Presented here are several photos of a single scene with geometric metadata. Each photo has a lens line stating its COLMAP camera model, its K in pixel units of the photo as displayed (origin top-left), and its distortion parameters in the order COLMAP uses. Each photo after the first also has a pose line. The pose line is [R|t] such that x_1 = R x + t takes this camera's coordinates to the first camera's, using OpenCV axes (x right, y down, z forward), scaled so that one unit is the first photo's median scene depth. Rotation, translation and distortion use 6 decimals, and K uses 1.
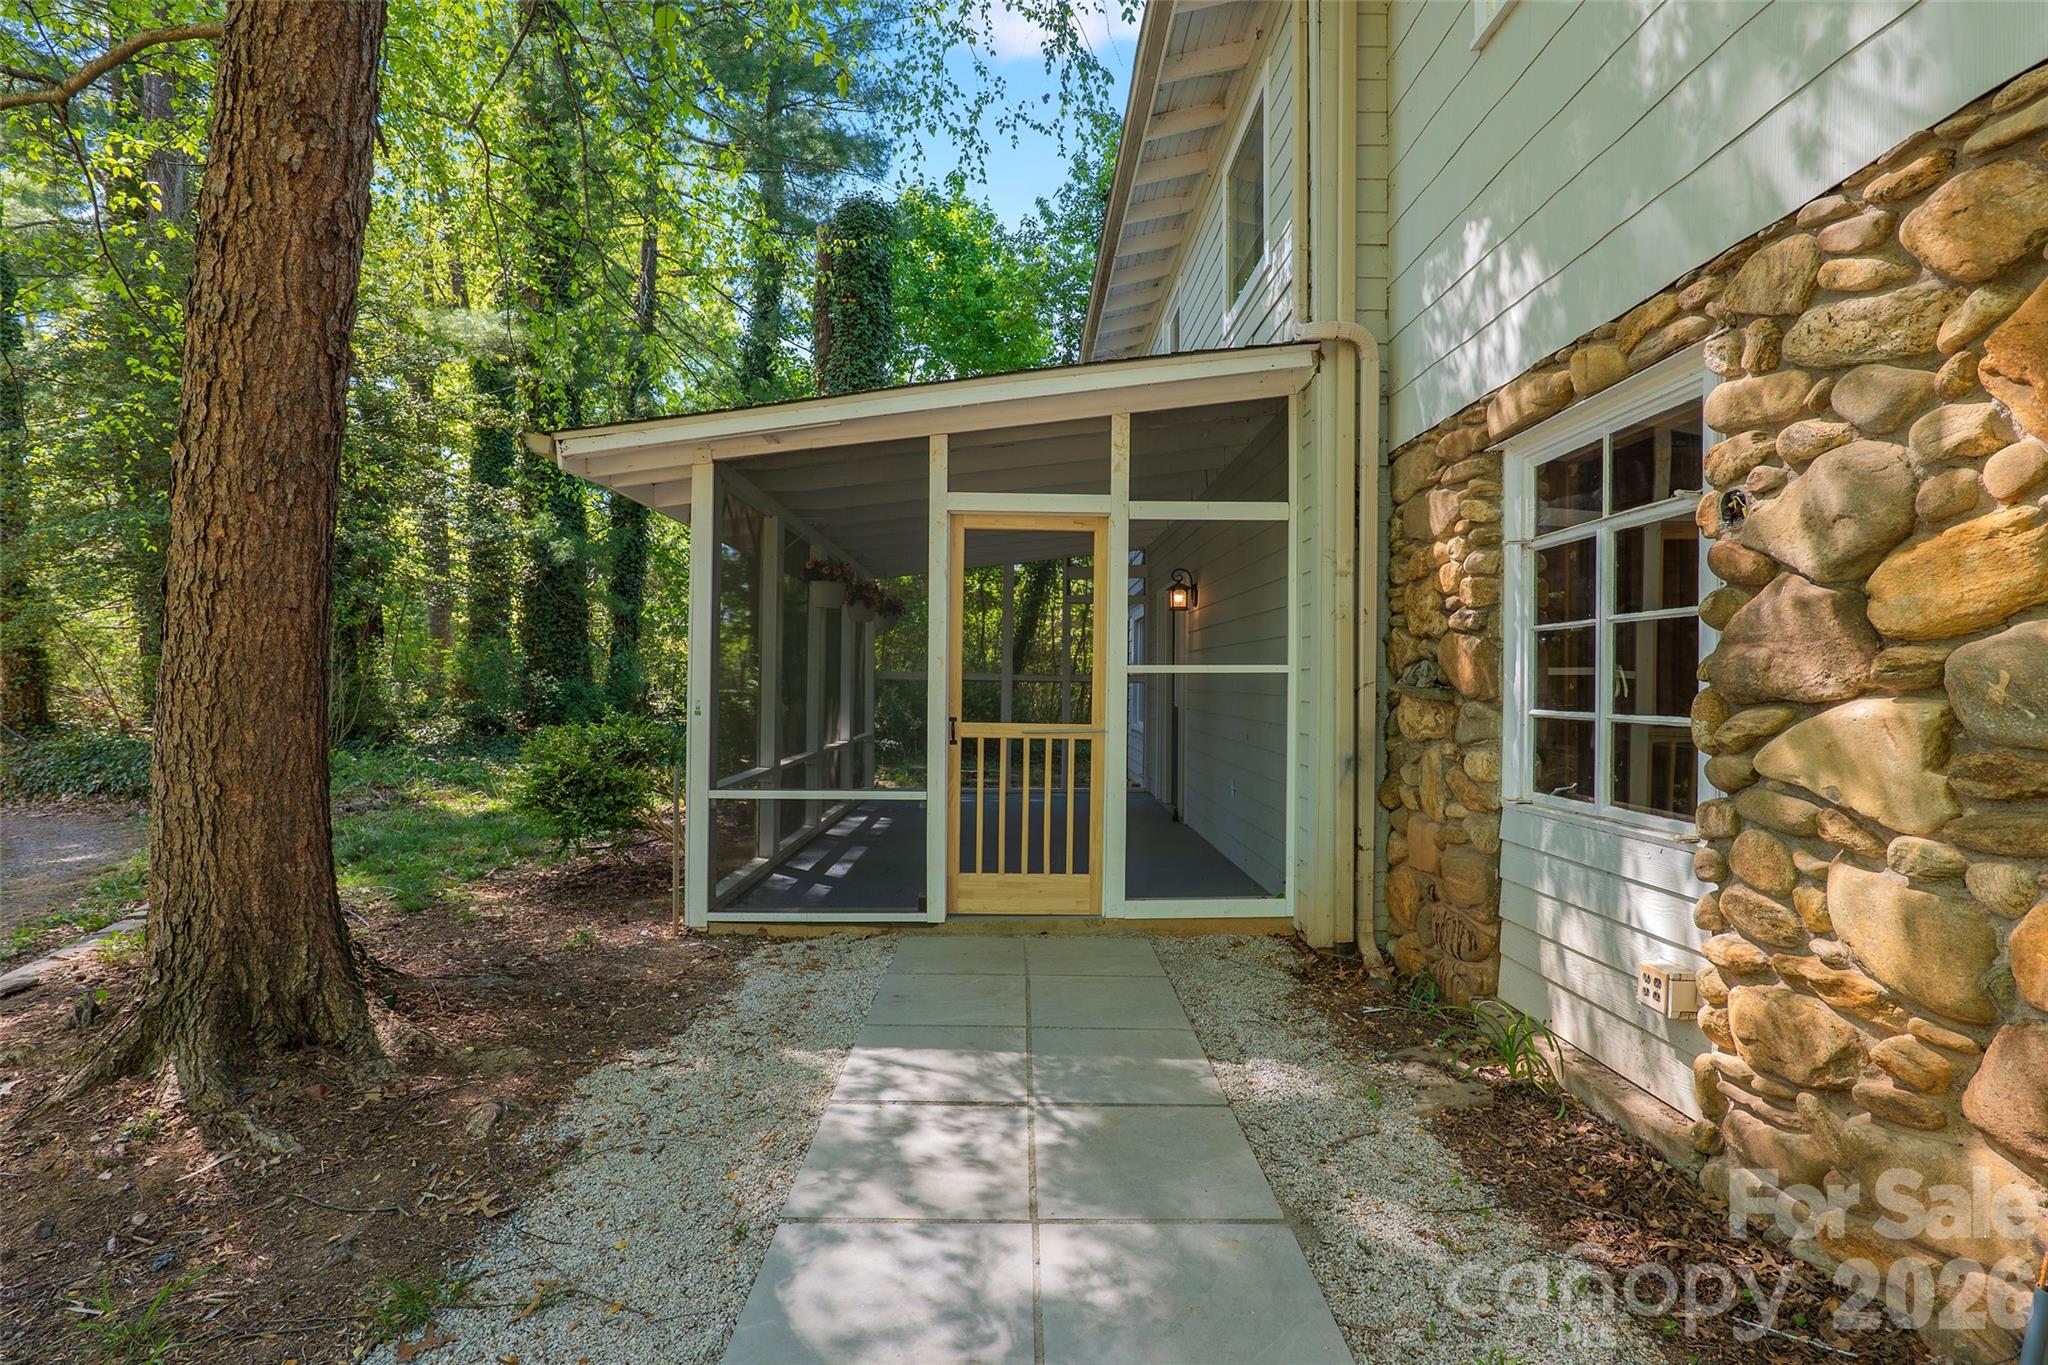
lens RADIAL K [[960.0, 0, 1024.6], [0, 960.0, 688.3], [0, 0, 1]] dist [-0.019488, 0.000626]
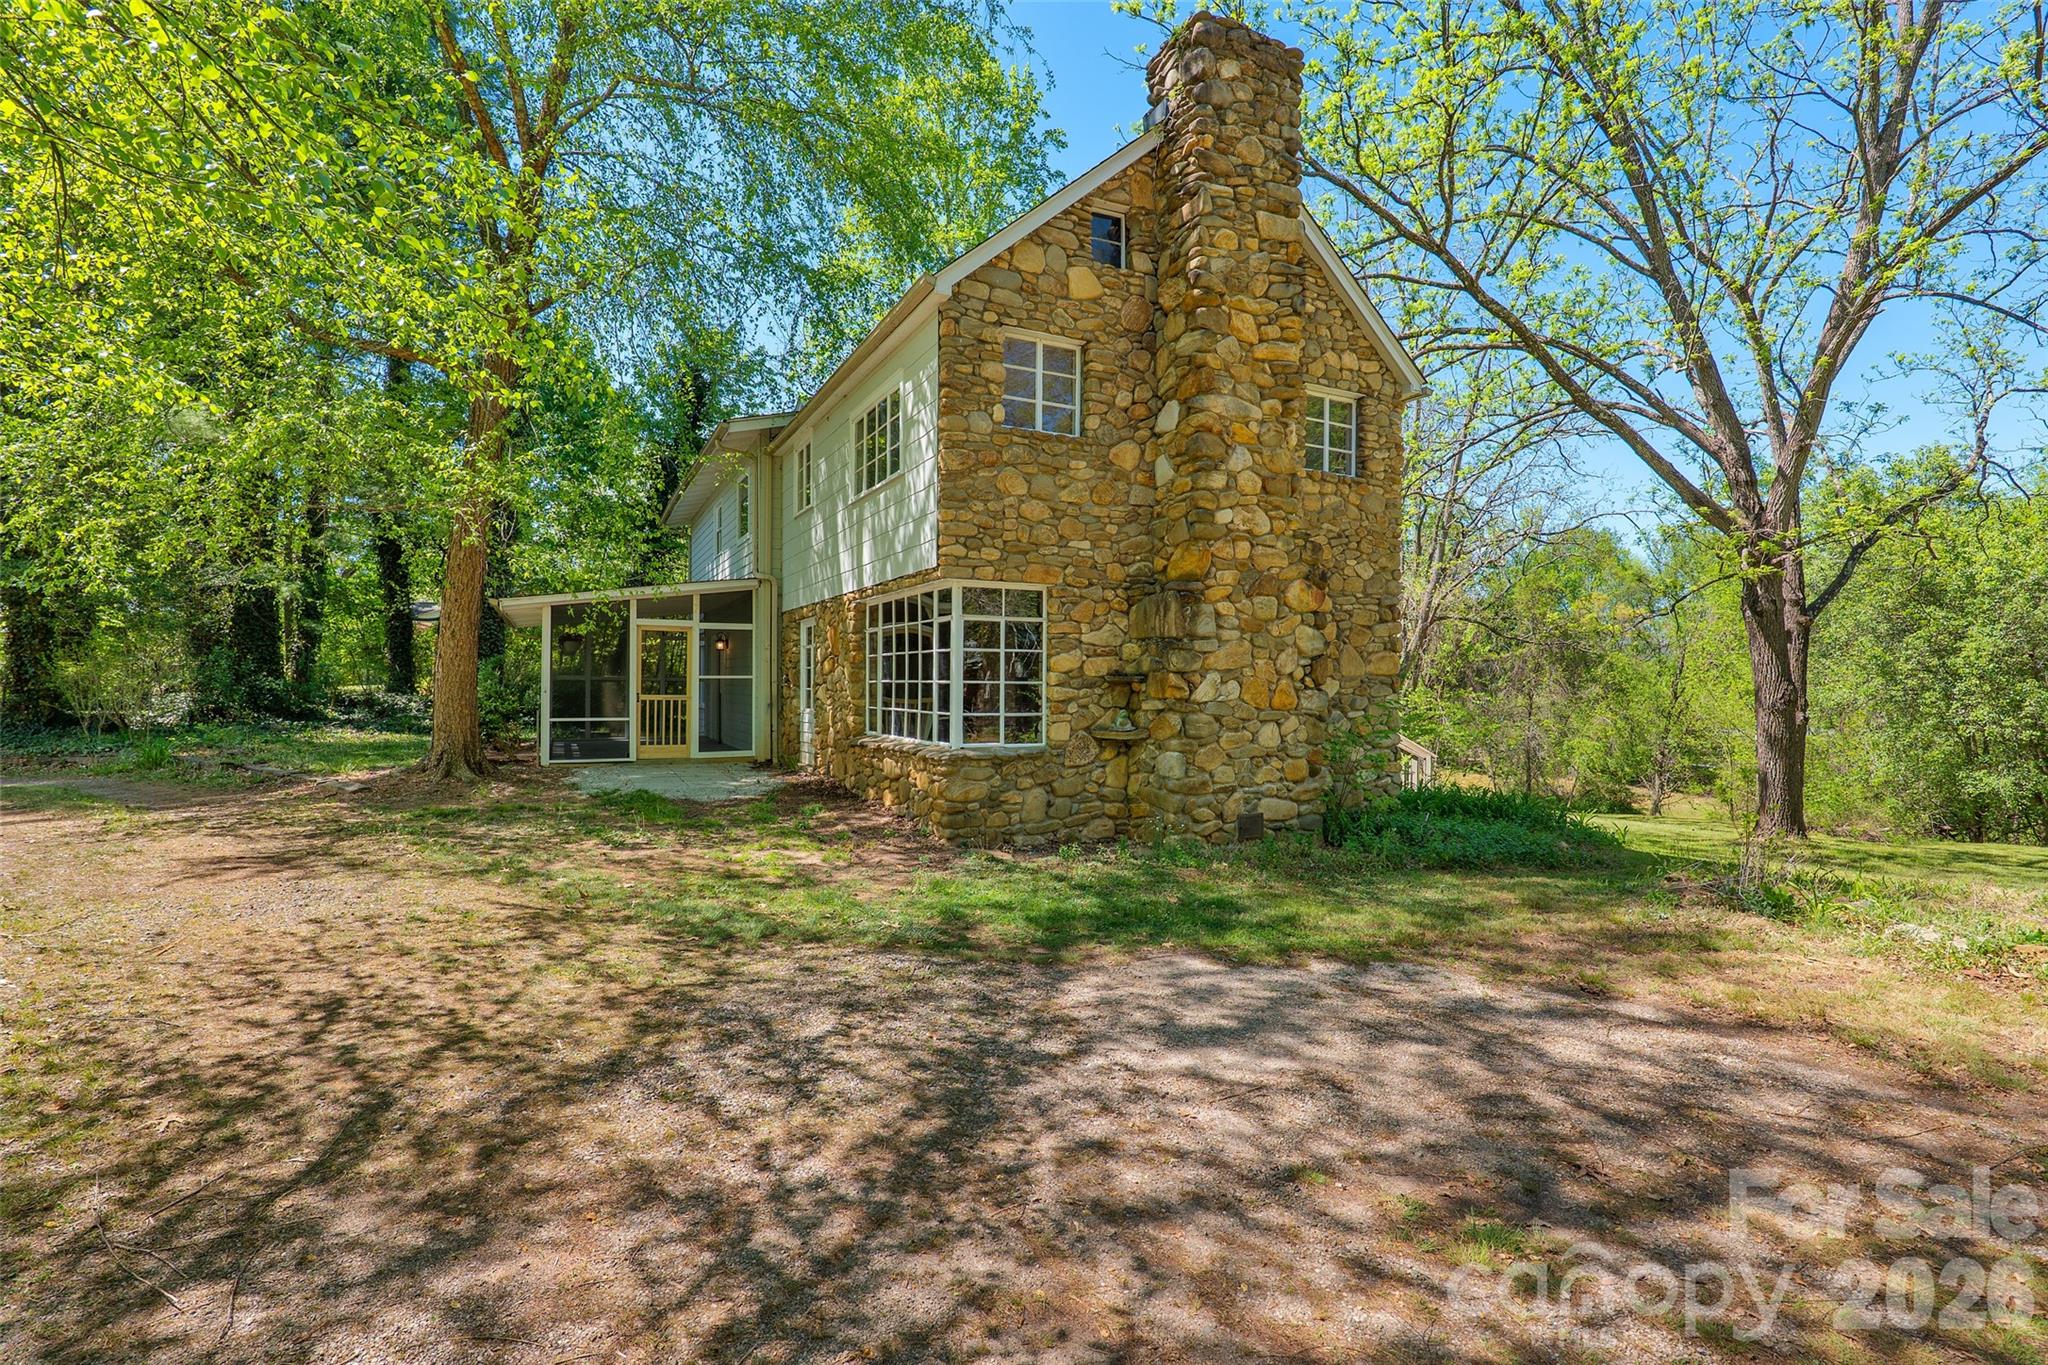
lens RADIAL K [[960.0, 0, 1023.6], [0, 960.0, 683.7], [0, 0, 1]] dist [-0.019488, 0.000626]
pose [[0.909182, -0.010420, 0.416269, -0.223651], [-0.002381, 0.999540, 0.030222, -0.091911], [-0.416392, -0.028469, 0.908739, -2.203341]]
